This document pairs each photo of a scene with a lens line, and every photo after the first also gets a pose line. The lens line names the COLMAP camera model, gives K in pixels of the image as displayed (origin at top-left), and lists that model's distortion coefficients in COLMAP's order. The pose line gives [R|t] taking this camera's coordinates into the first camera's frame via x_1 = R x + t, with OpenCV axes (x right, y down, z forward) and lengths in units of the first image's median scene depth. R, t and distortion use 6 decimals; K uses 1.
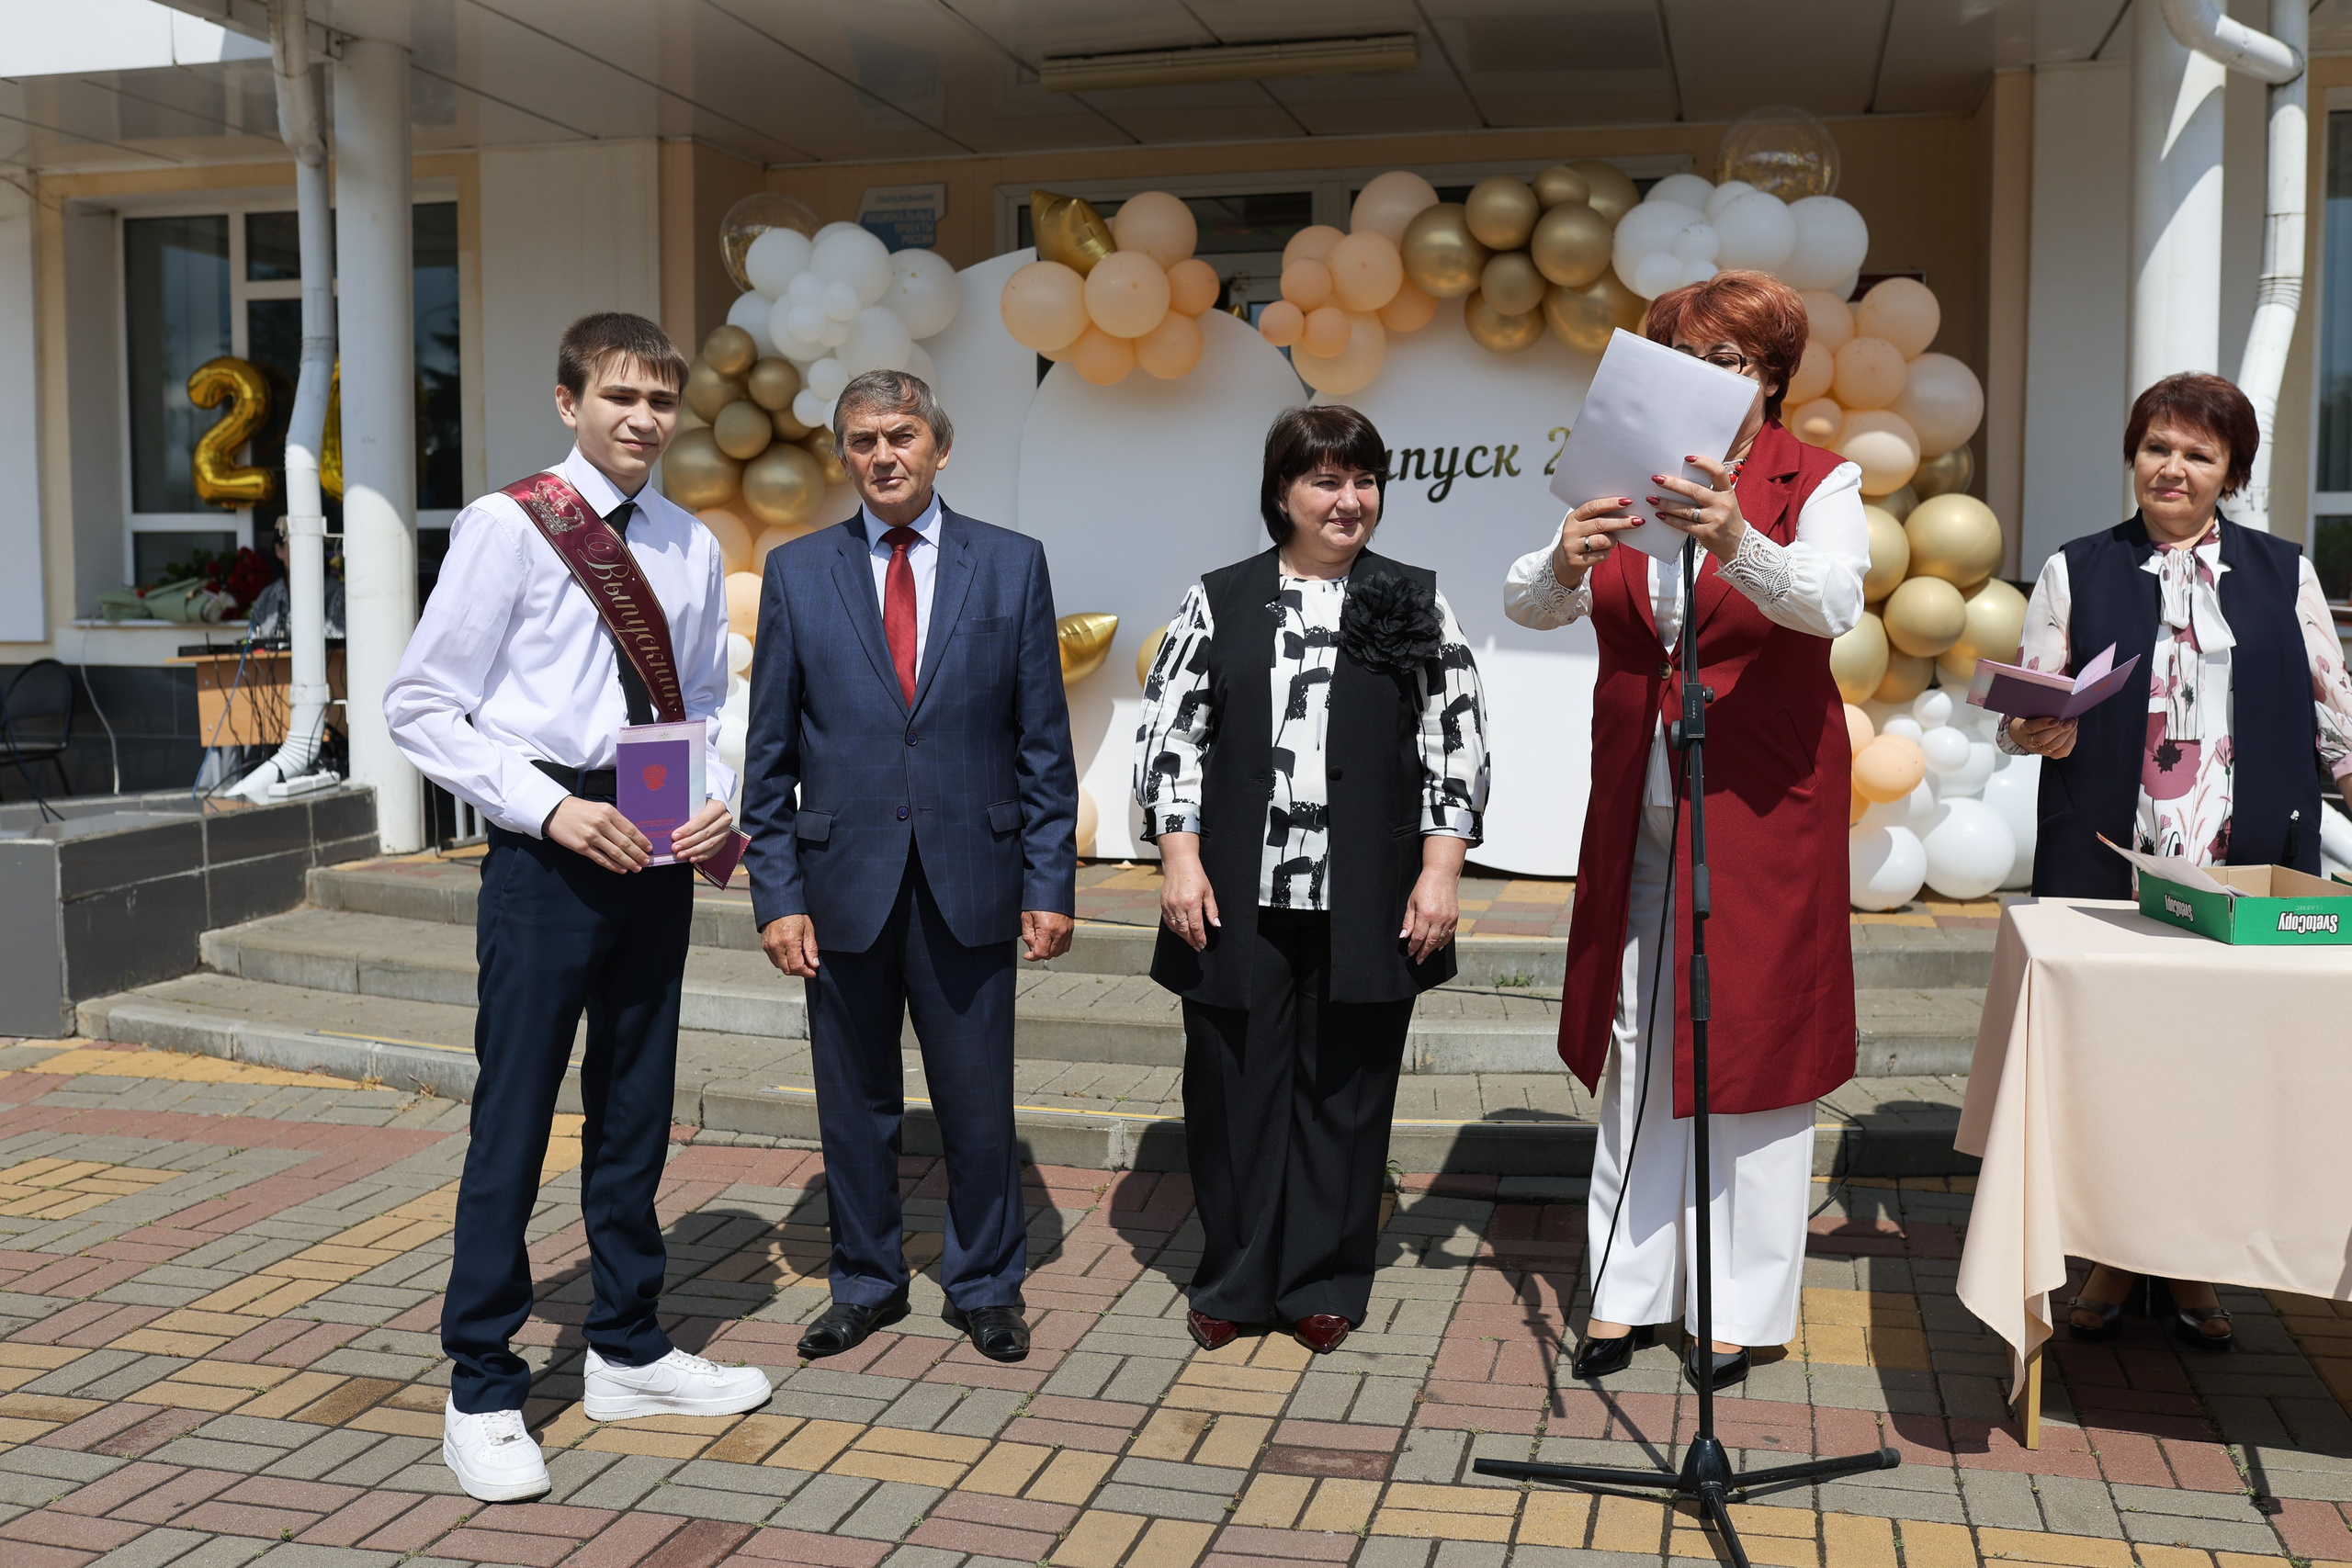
lens RADIAL K [[2224.7, 0, 1175.0], [0, 2224.7, 755.5], [0, 0, 1]] dist [-0.053401, 0.077738]
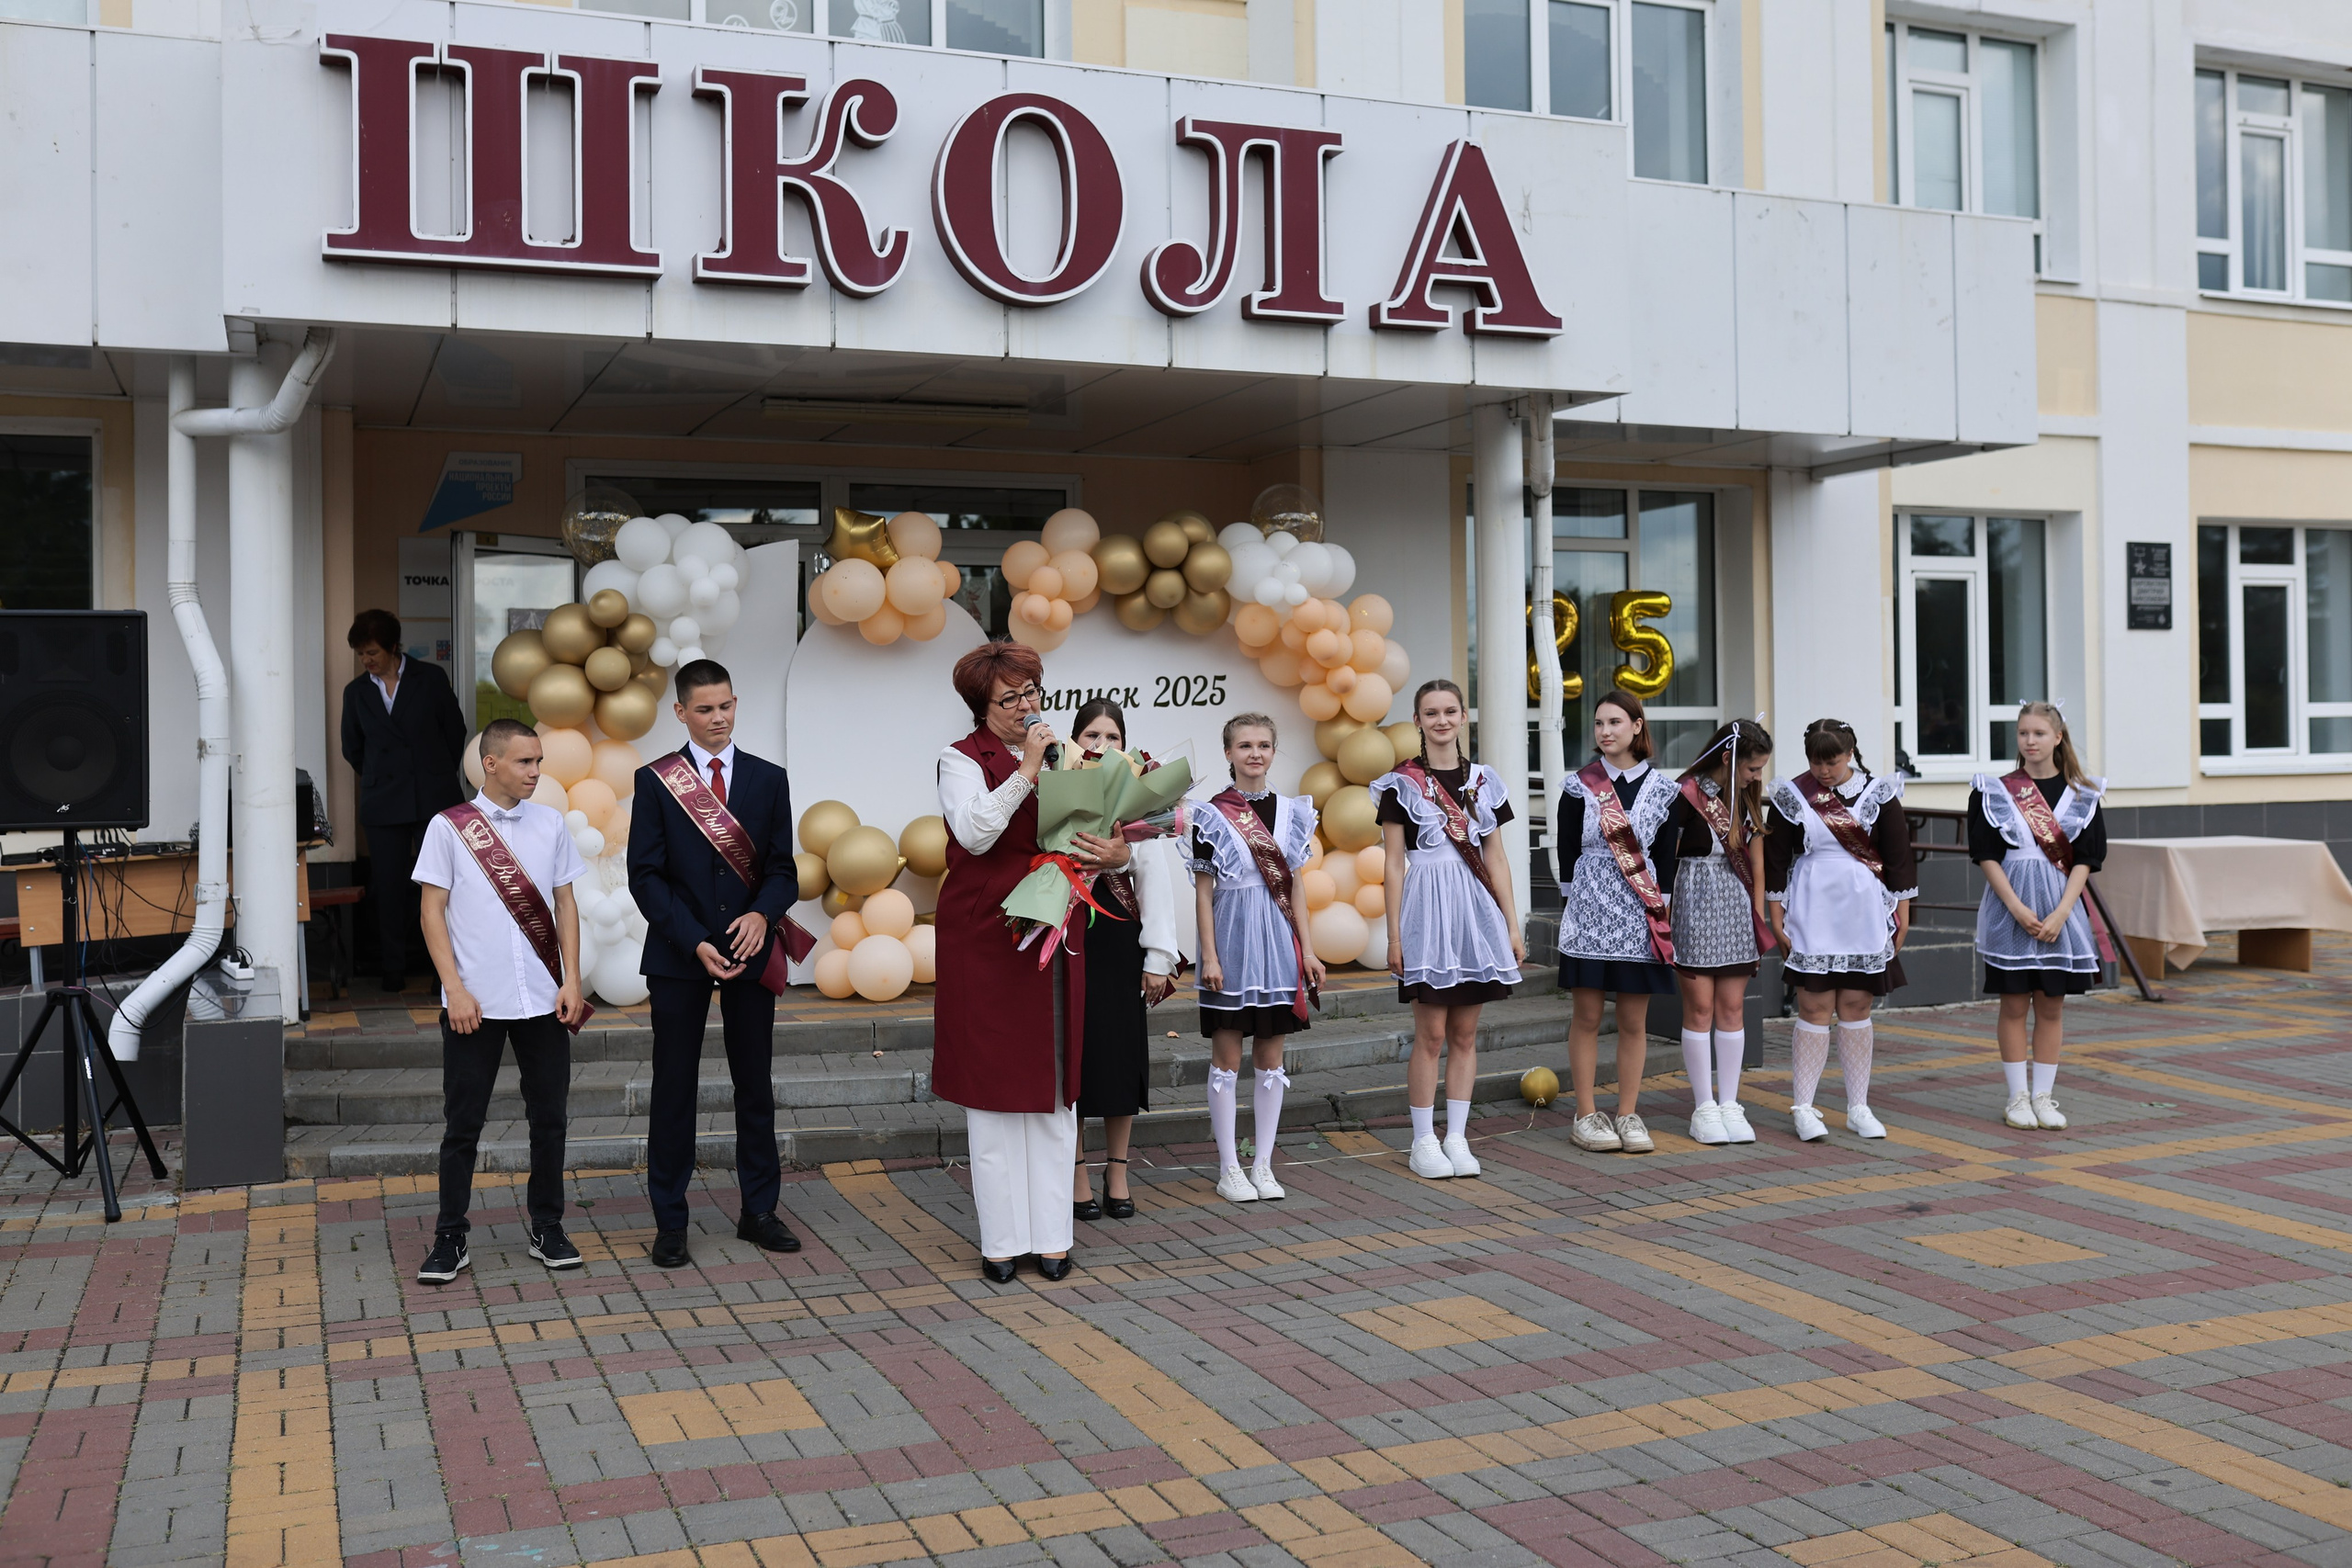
lens RADIAL K [[2214.8, 0, 1174.7], [0, 2214.8, 744.7], [0, 0, 1]] dist [-0.048936, 0.010444]
pose [[0.805994, -0.012420, 0.591794, -0.895457], [0.055693, 0.996936, -0.054928, -0.018163], [-0.589298, 0.077231, 0.804216, -0.298463]]
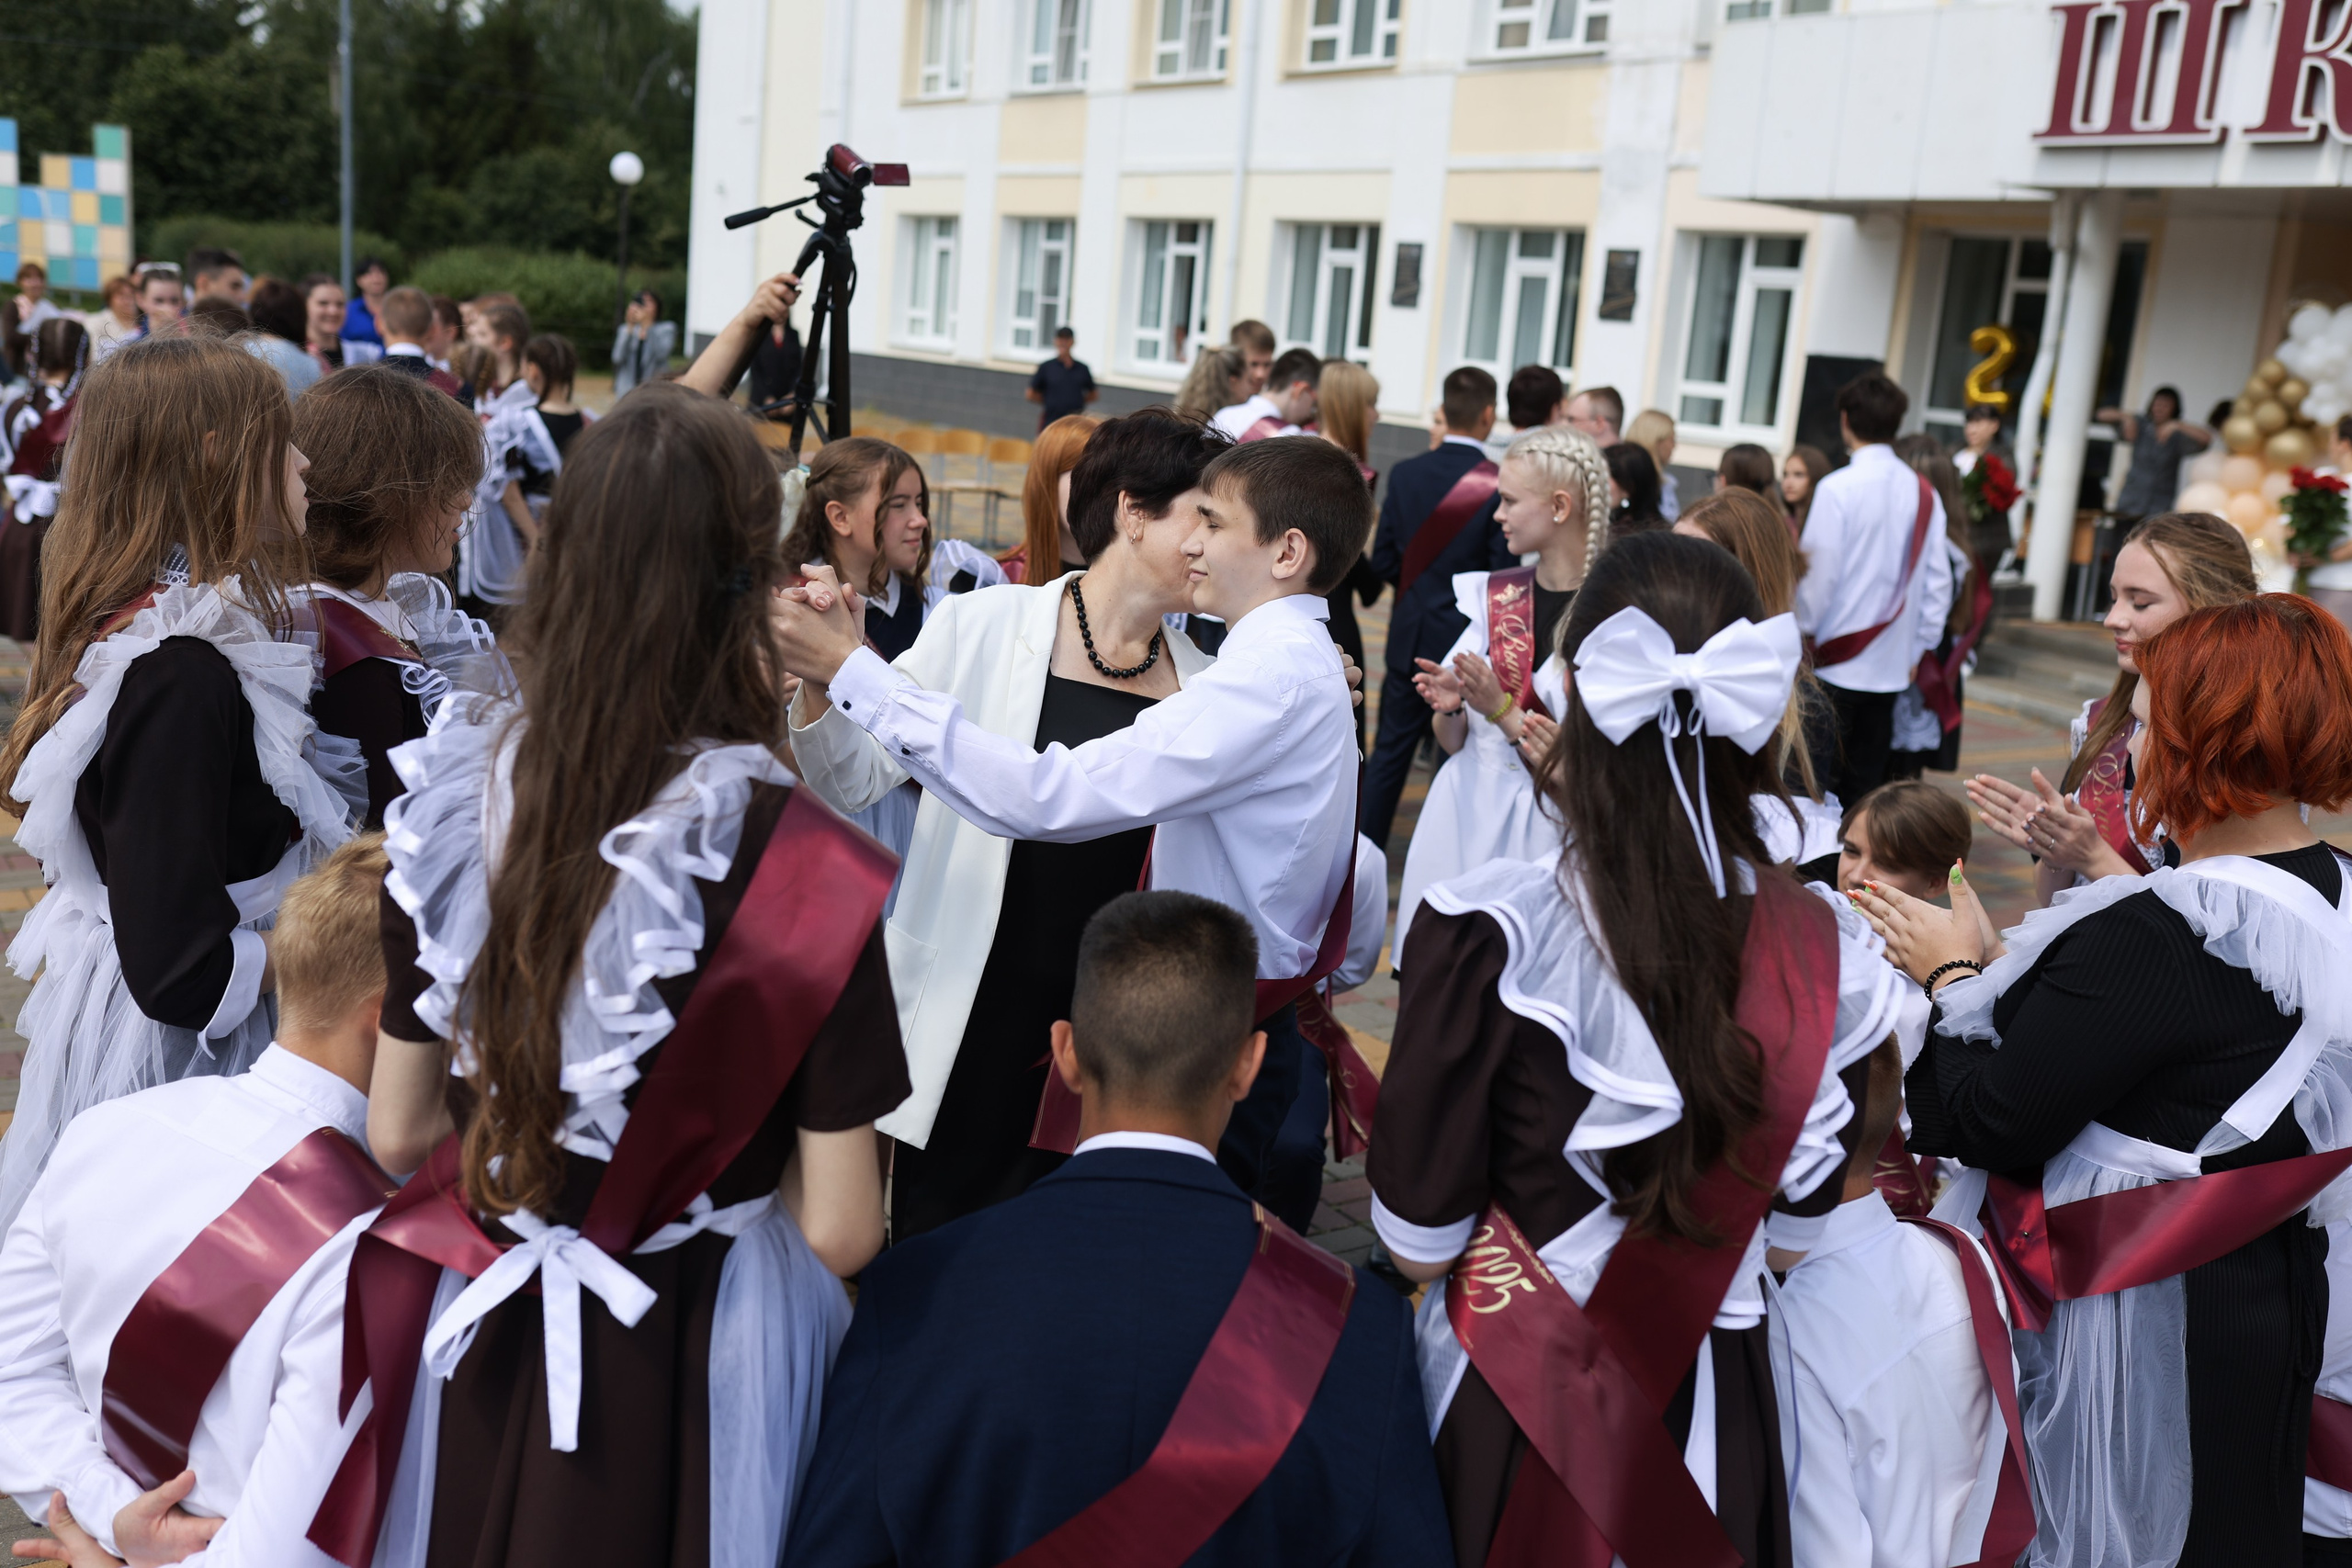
lens RADIAL K [[2274.9, 0, 1176.0], [0, 2274.9, 784.0], [0, 0, 1]] dist [-0.048913, 0.085926]
pose [[0.755482, 0.192041, -0.626392, 0.448892], [-0.129976, 0.981005, 0.143996, -0.000962], [0.642147, -0.027370, 0.766093, -1.313318]]
